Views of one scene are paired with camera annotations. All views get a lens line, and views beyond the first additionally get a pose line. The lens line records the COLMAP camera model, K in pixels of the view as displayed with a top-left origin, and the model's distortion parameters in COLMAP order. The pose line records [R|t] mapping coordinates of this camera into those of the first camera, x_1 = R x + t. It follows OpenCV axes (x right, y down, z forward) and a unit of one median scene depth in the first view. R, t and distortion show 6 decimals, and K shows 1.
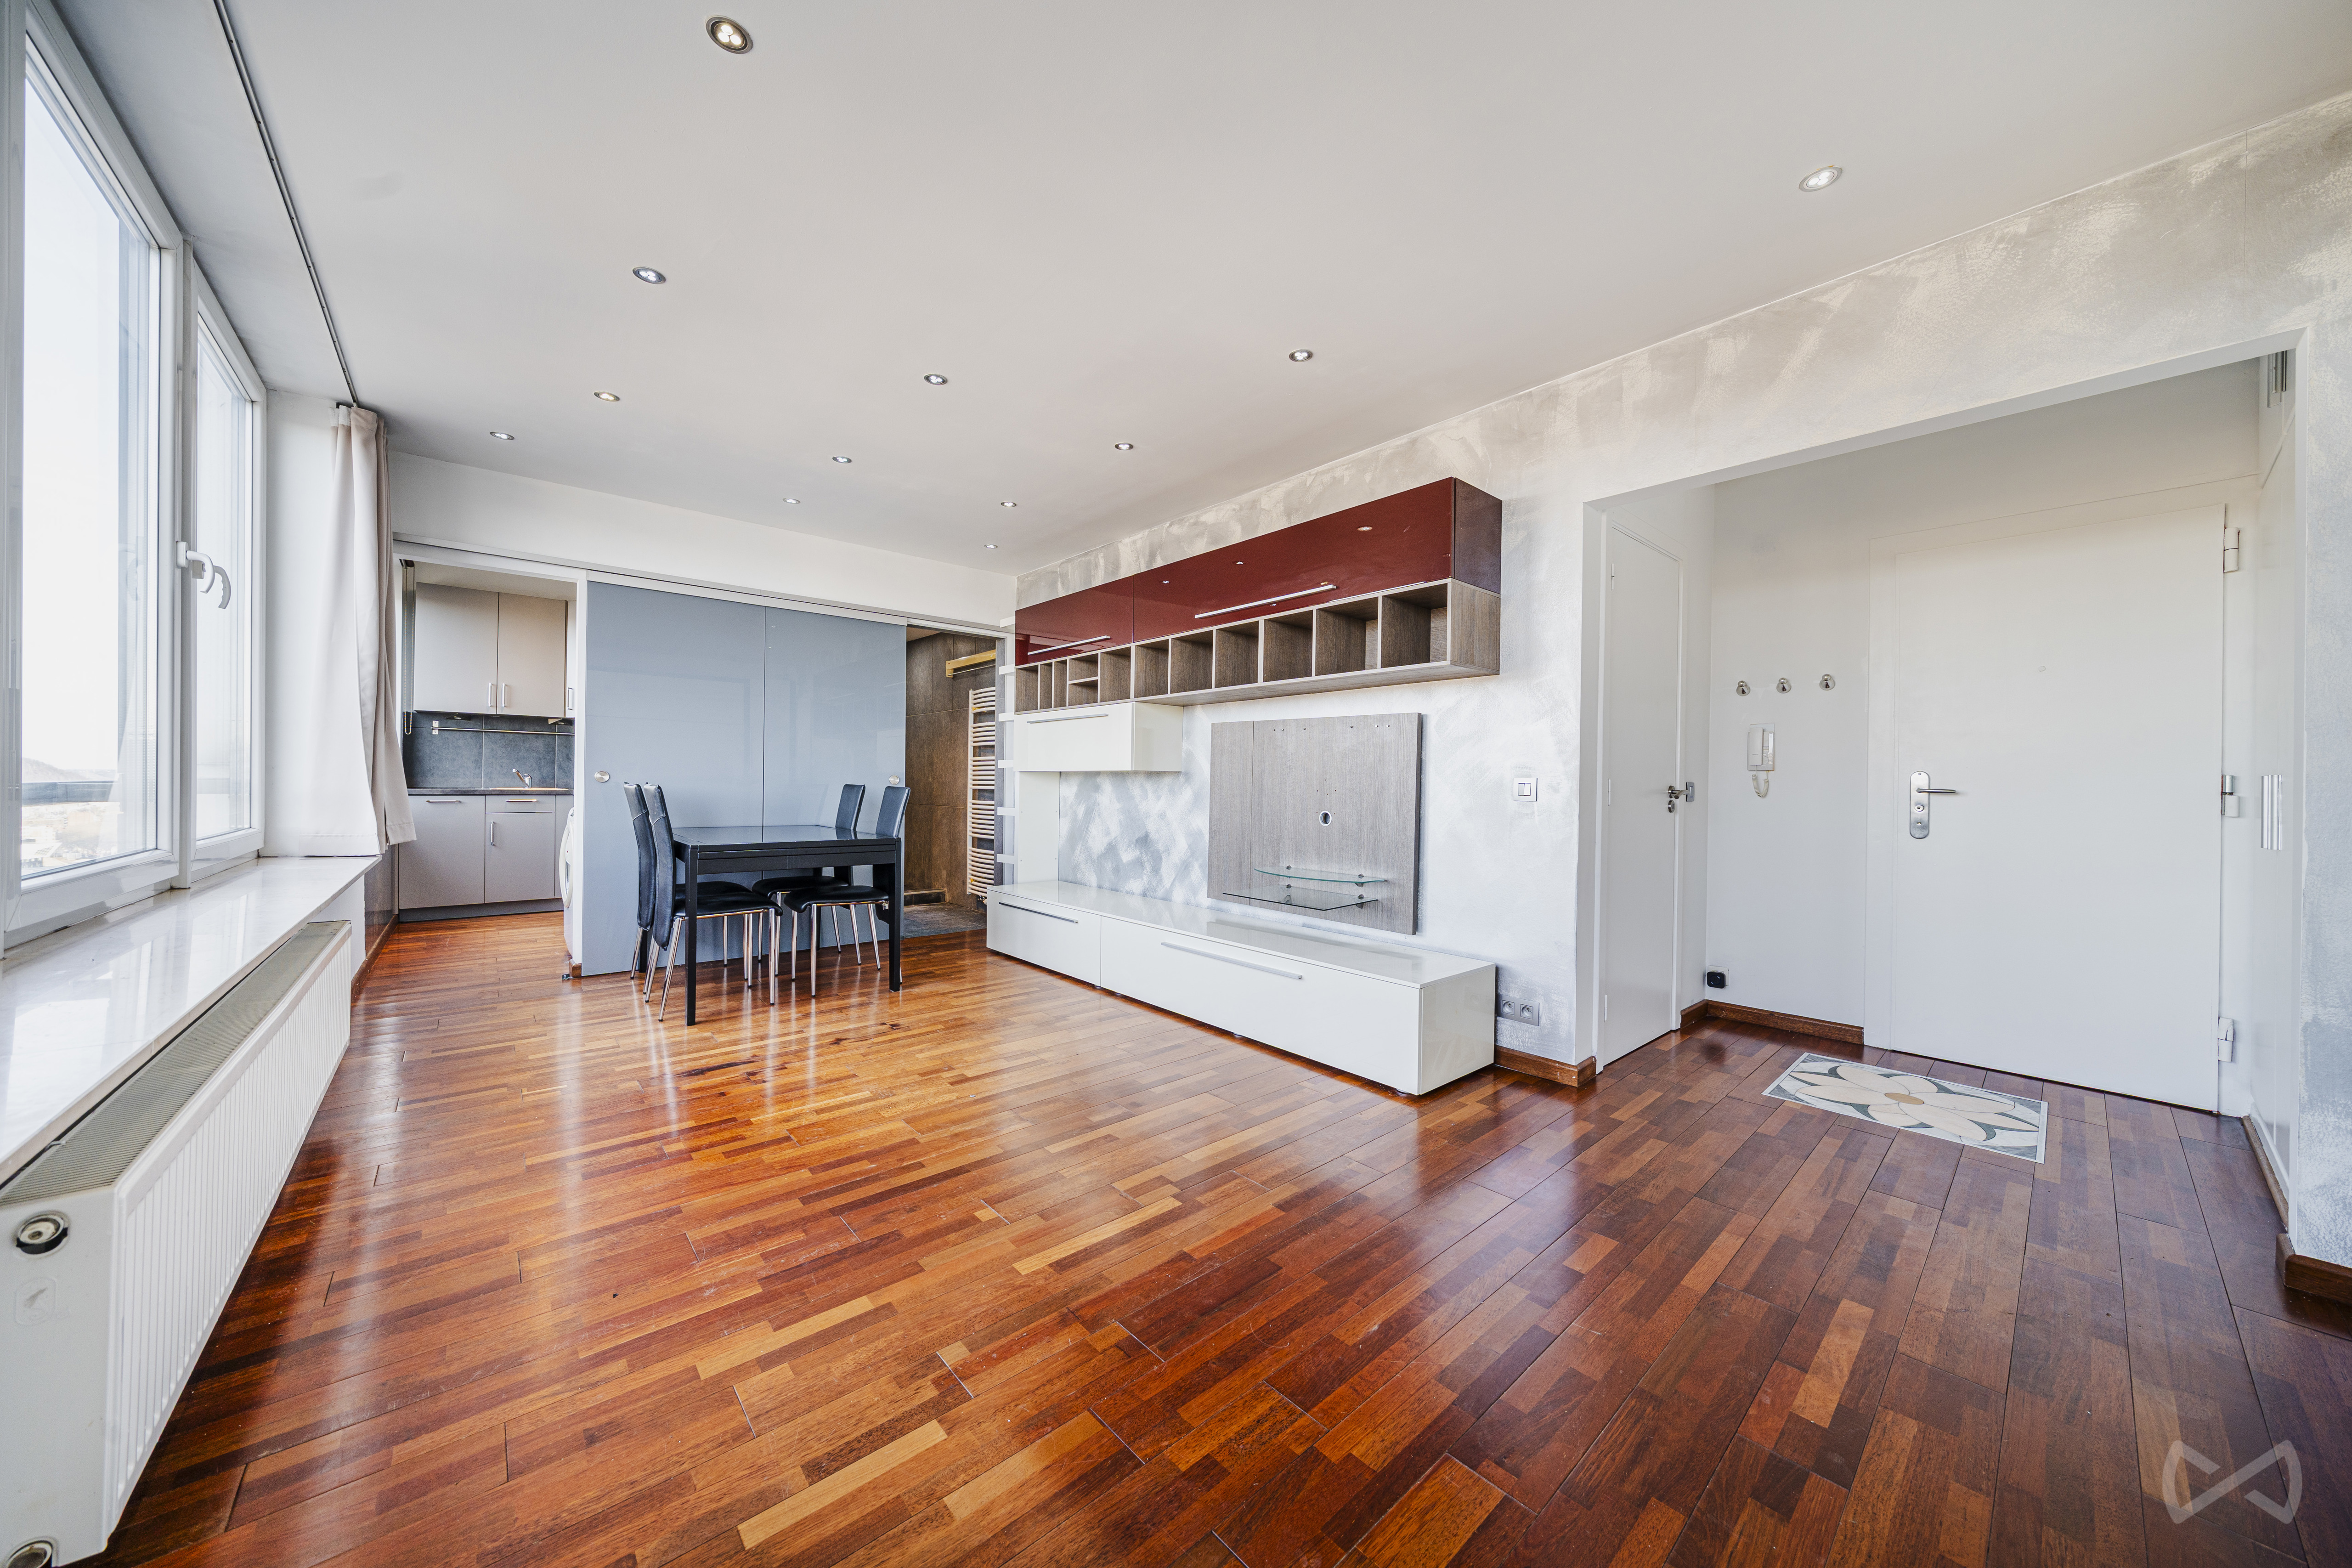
lens RADIAL K [[800.4, 0, 1189.2], [0, 800.4, 787.0], [0, 0, 1]] dist [-0.004770, -0.000199]
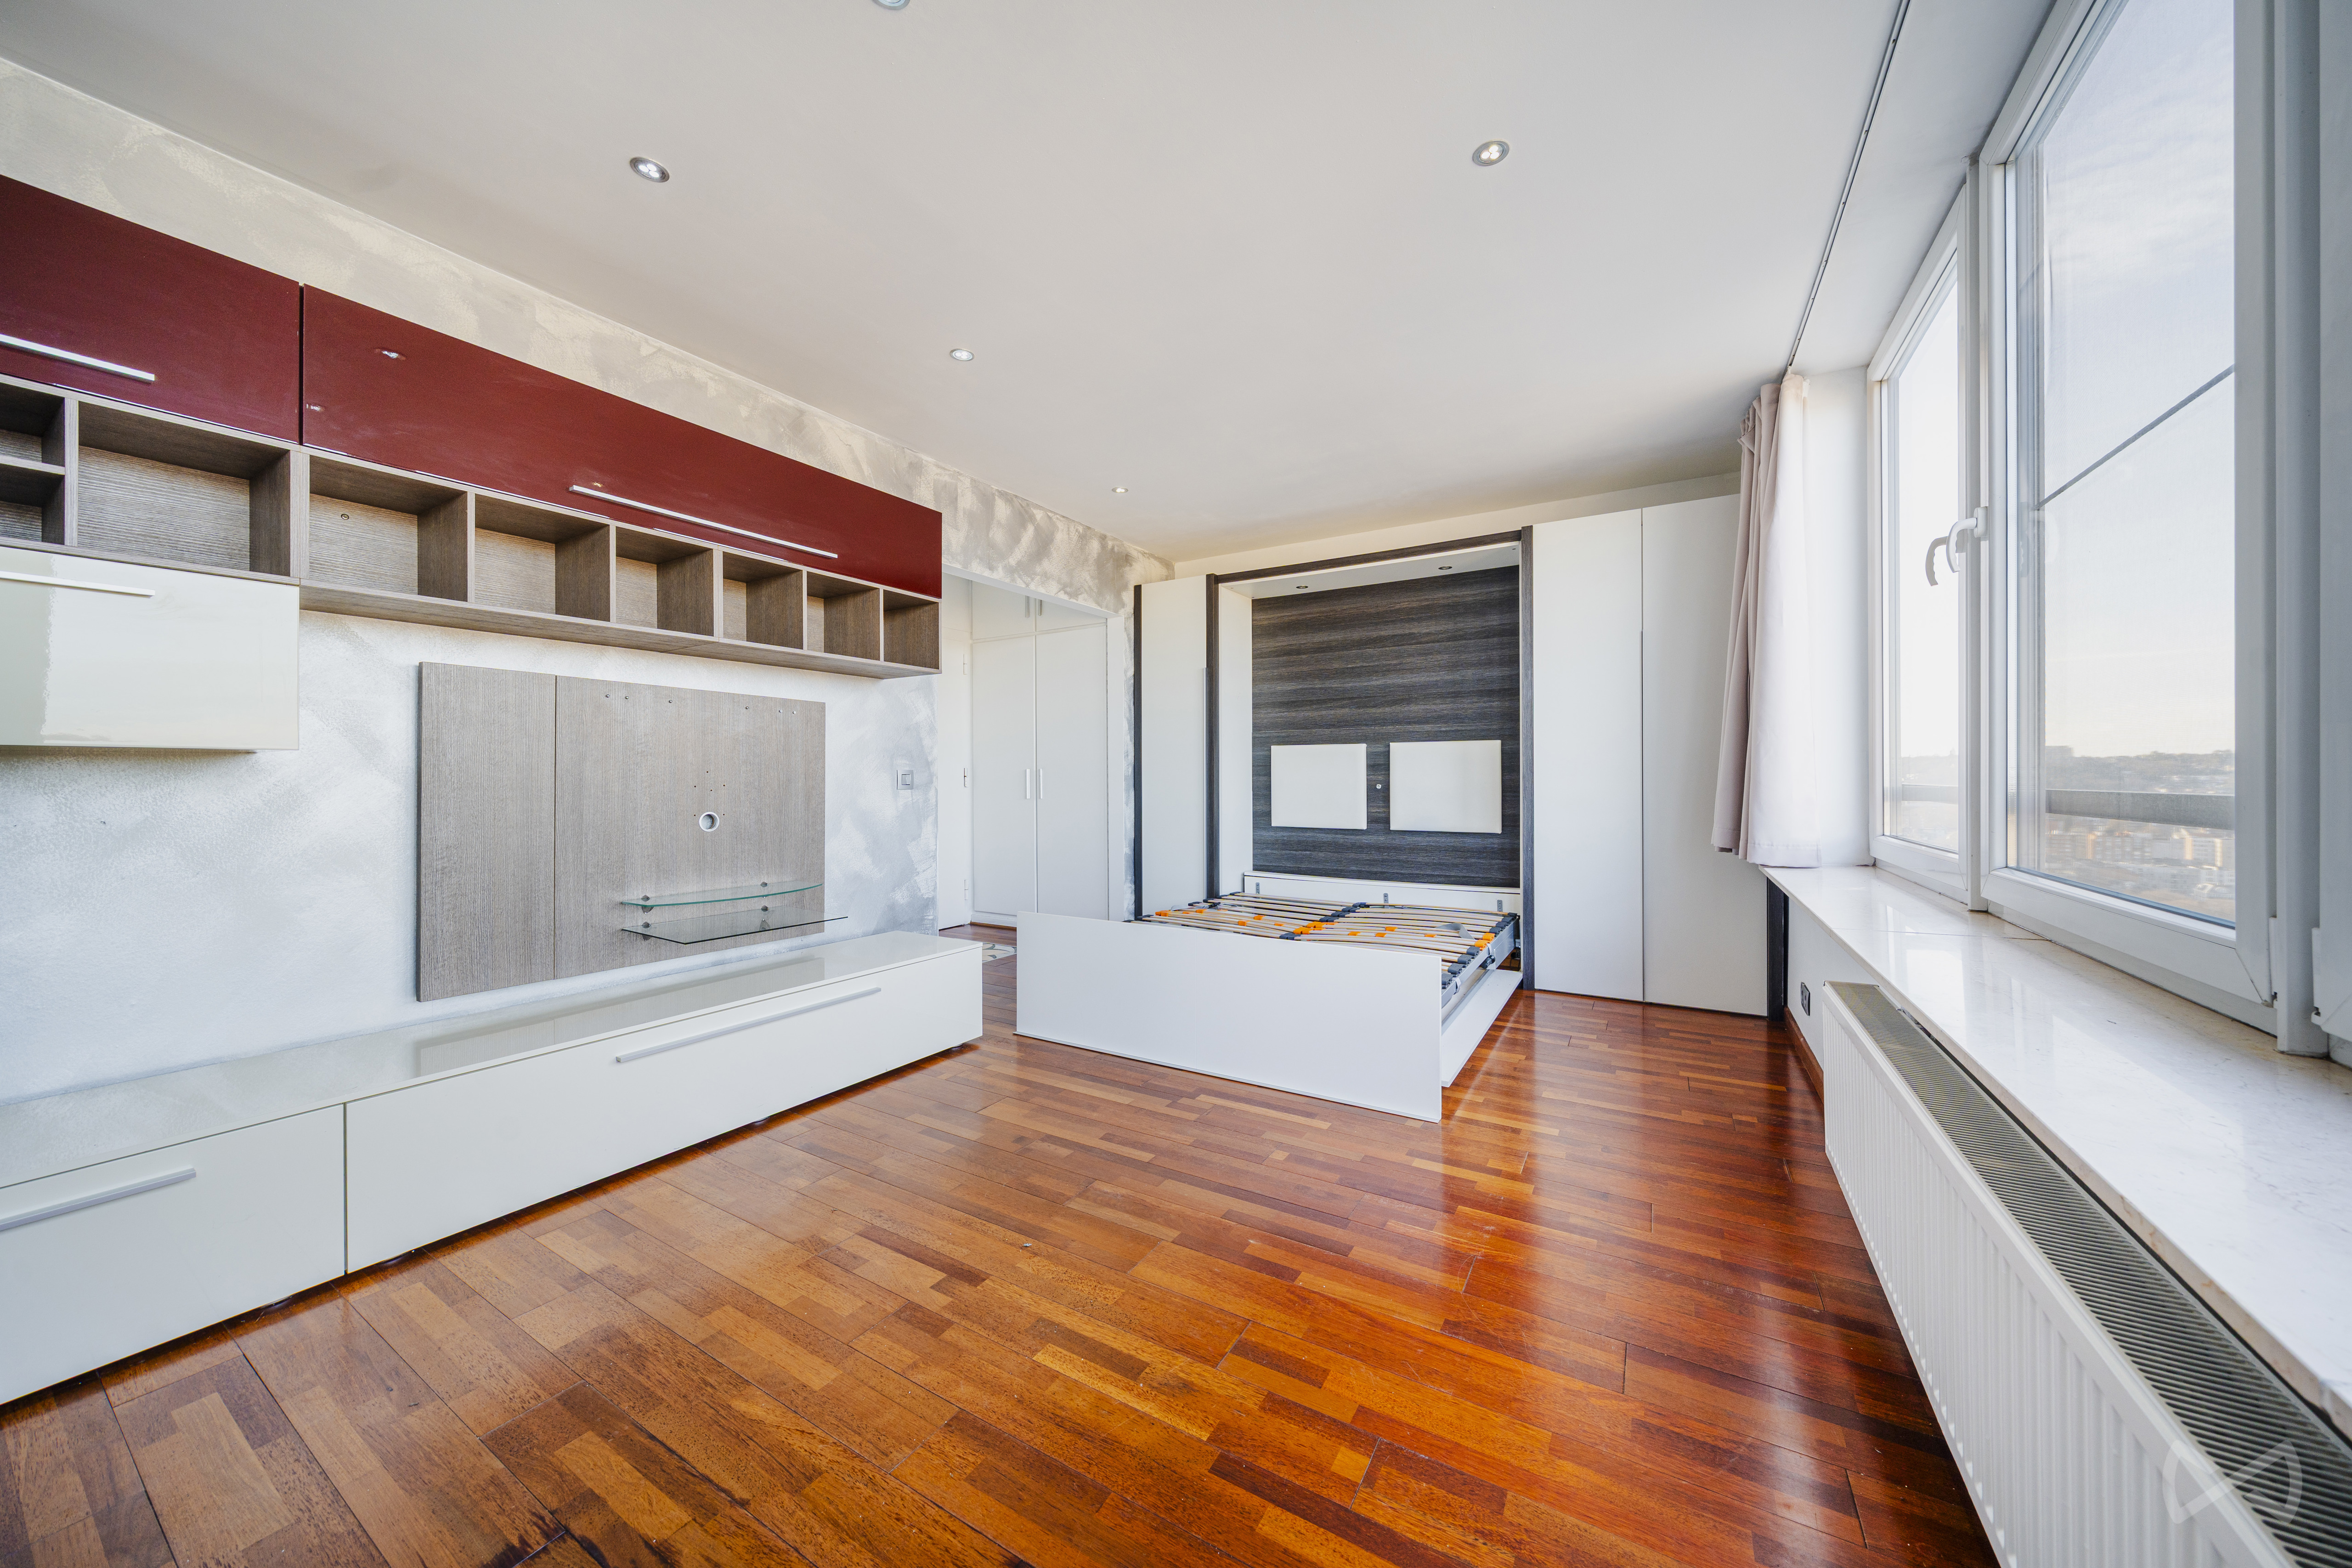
lens RADIAL K [[808.3, 0, 1176.0], [0, 808.3, 778.9], [0, 0, 1]] dist [-0.000440, -0.000060]
pose [[-0.294932, -0.015084, 0.955399, -0.751387], [0.003139, 0.999855, 0.016755, -0.014710], [-0.955513, 0.007941, -0.294841, 0.847560]]
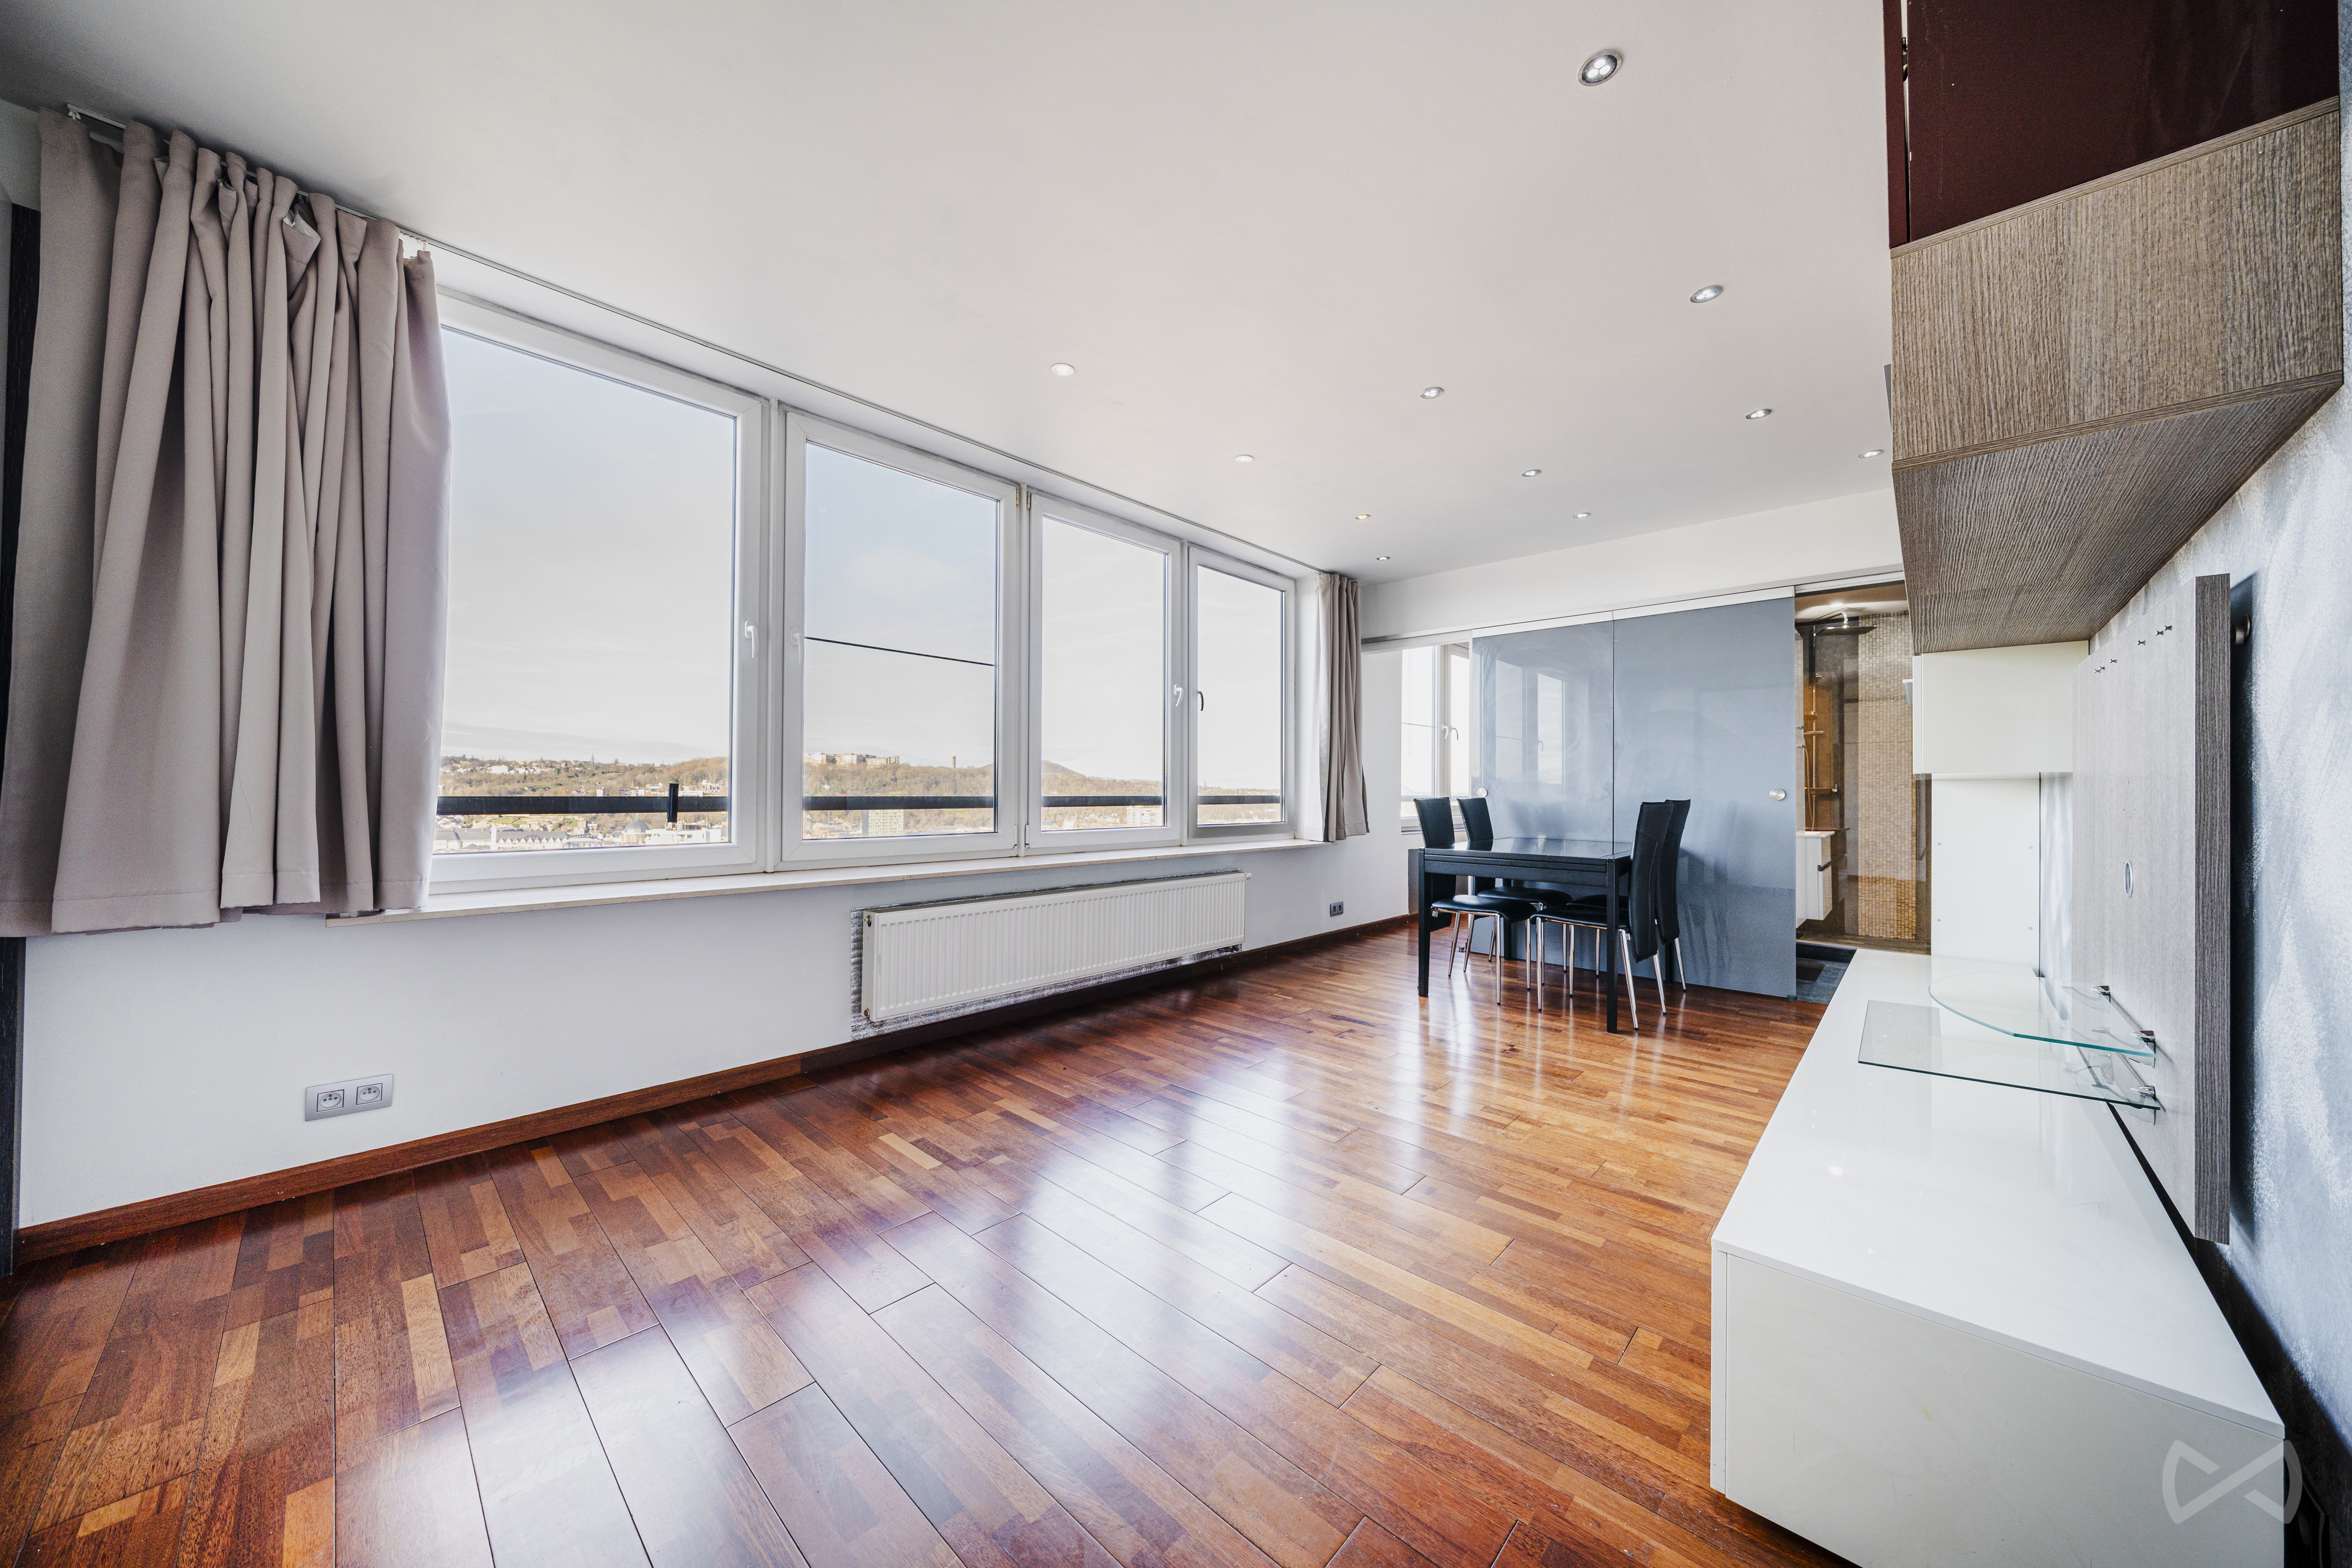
lens RADIAL K [[808.3, 0, 1176.0], [0, 808.3, 778.9], [0, 0, 1]] dist [-0.000440, -0.000060]
pose [[0.082673, -0.020254, -0.996371, 0.565782], [-0.010327, 0.999722, -0.021179, 0.000623], [0.996523, 0.012040, 0.082440, 0.520150]]
